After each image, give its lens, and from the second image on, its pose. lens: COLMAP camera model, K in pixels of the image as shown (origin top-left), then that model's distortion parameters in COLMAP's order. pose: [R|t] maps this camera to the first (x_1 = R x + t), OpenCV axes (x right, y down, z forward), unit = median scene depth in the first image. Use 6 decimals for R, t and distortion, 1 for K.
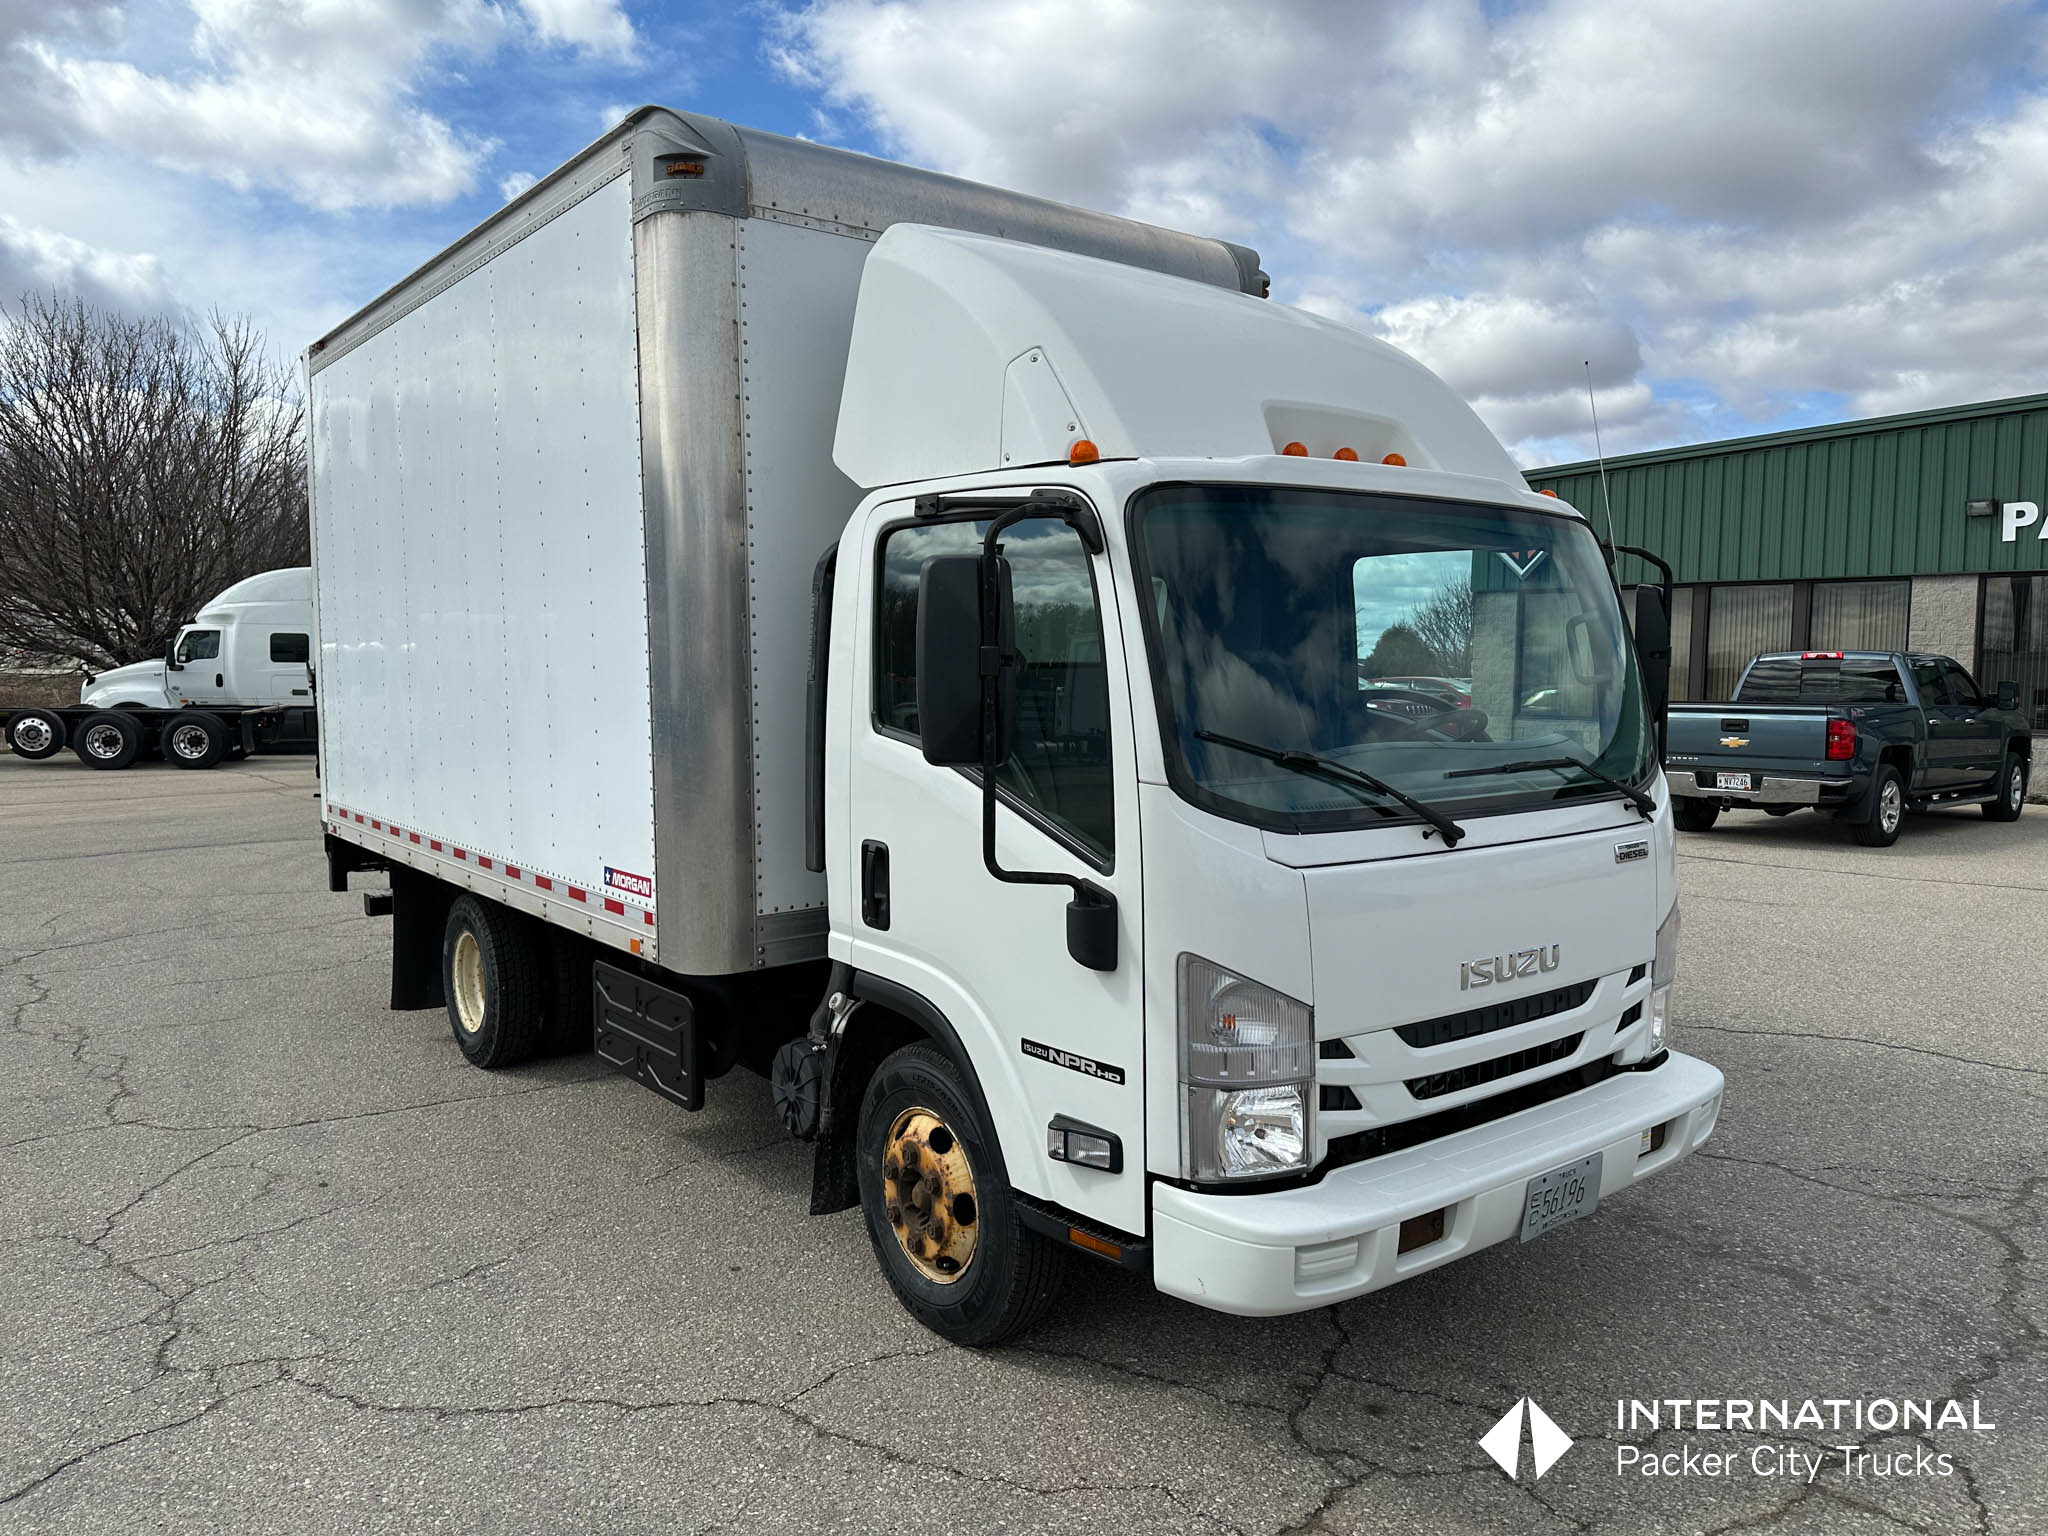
lens RADIAL K [[1450.2, 0, 1024.0], [0, 1450.2, 768.0], [0, 0, 1]] dist [0.098616, -0.129394]
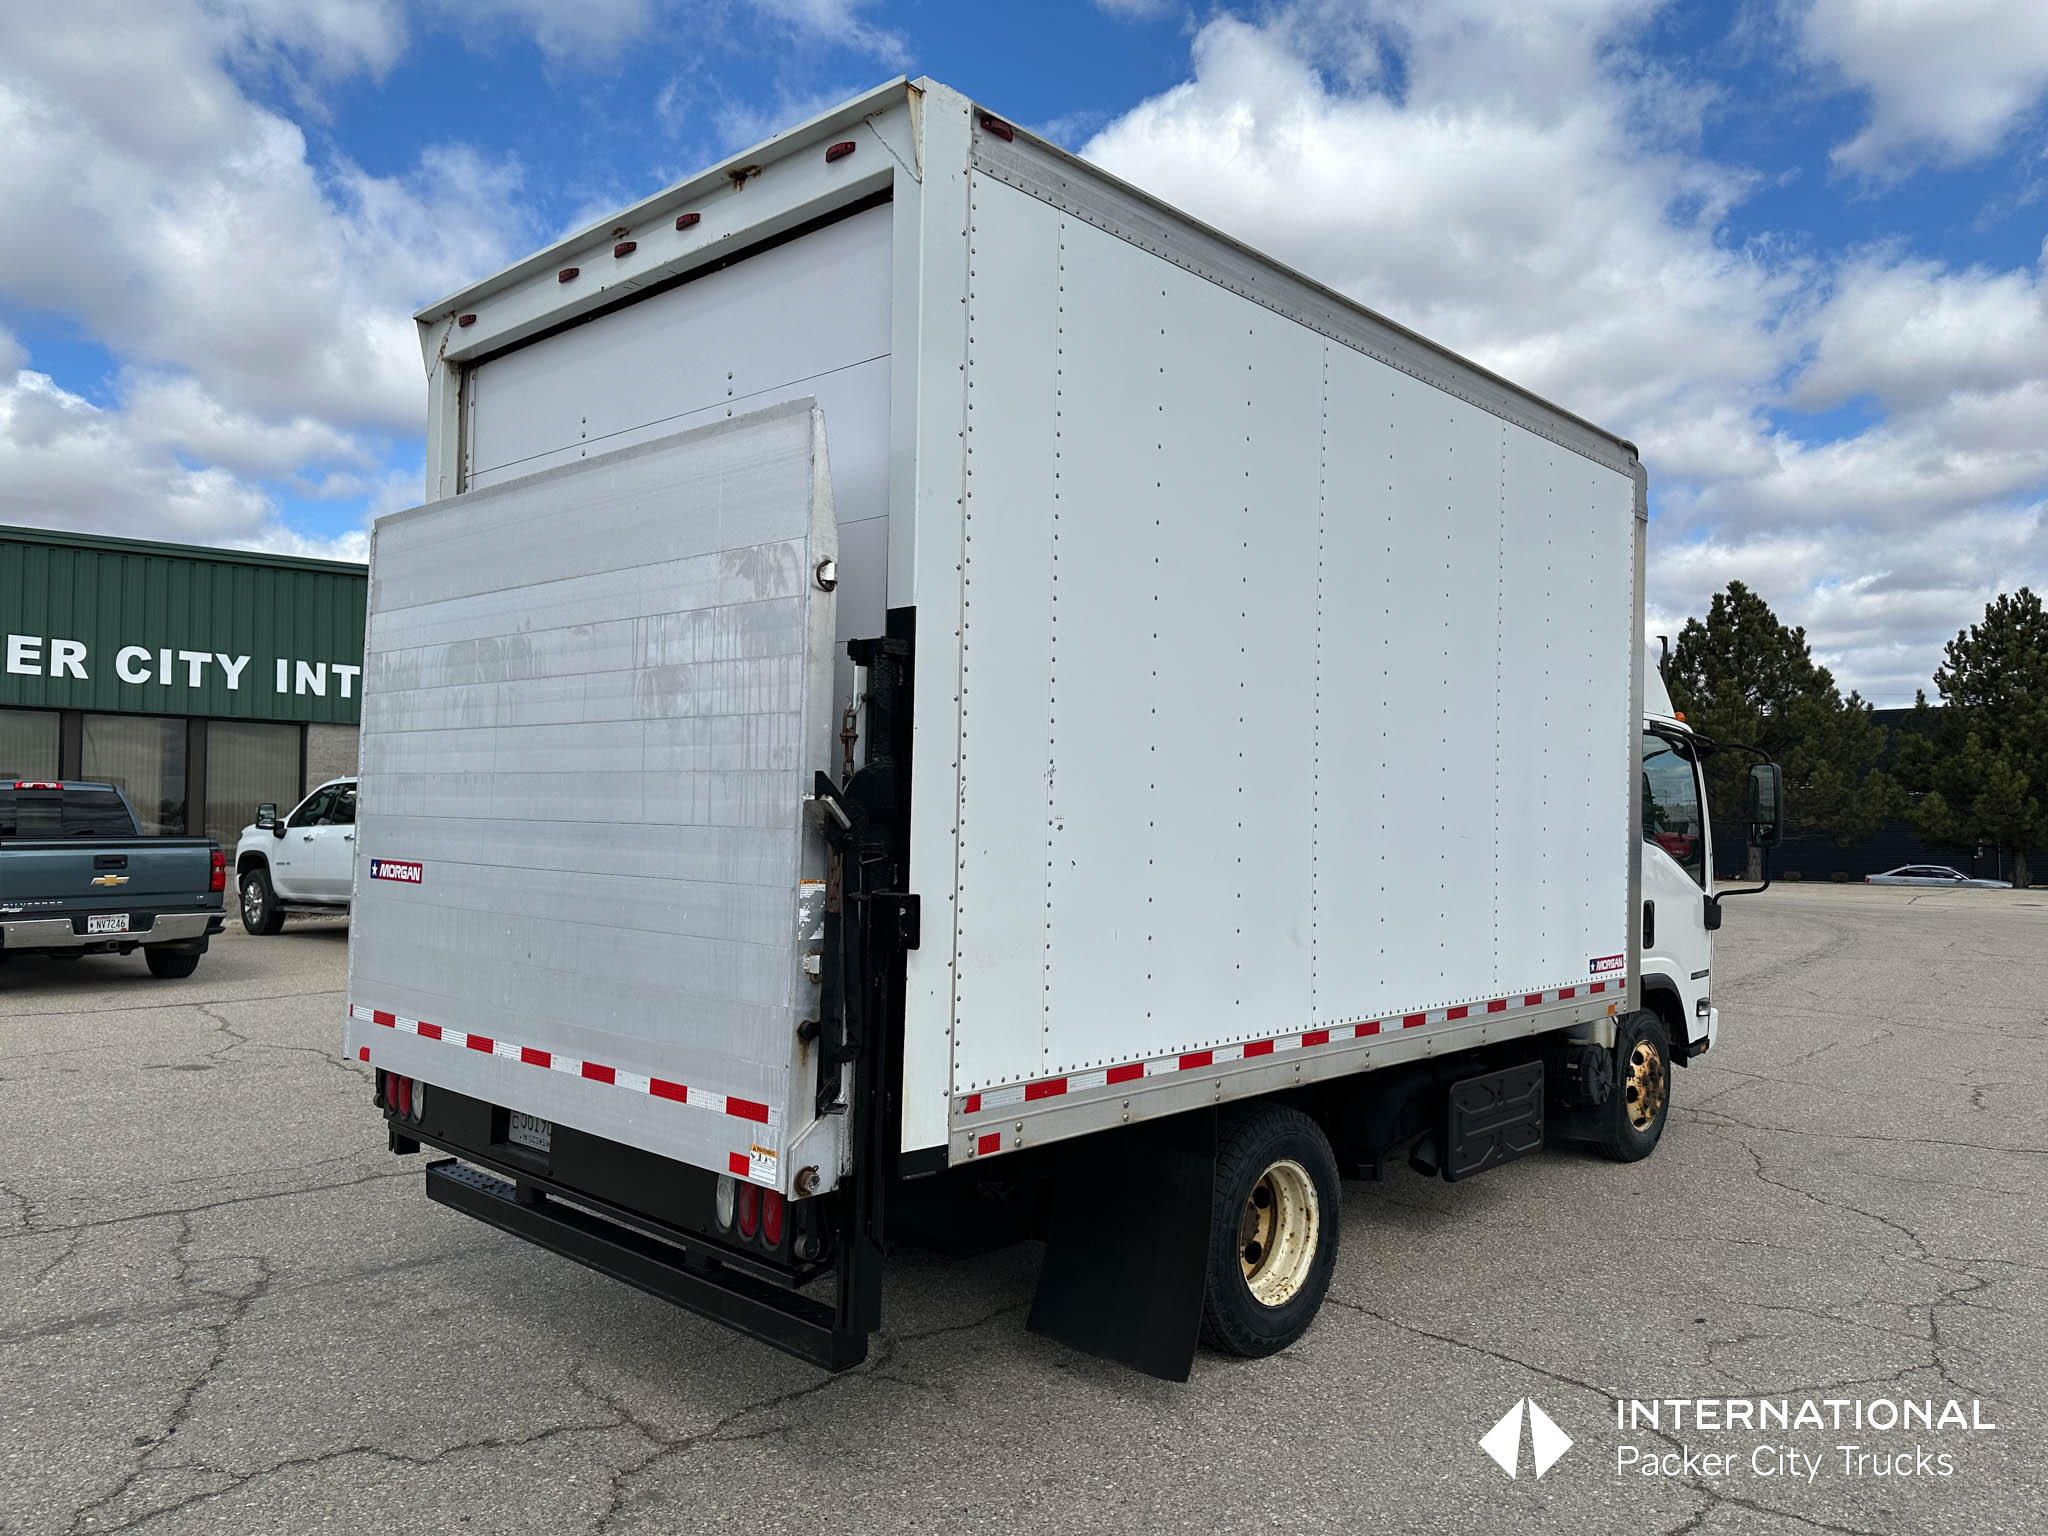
lens RADIAL K [[1450.2, 0, 1024.0], [0, 1450.2, 768.0], [0, 0, 1]] dist [0.098616, -0.129394]
pose [[-0.163673, 0.026093, 0.986169, -2.251257], [0.059903, 0.998068, -0.016466, -0.166393], [-0.984694, 0.056379, -0.164920, 2.570635]]
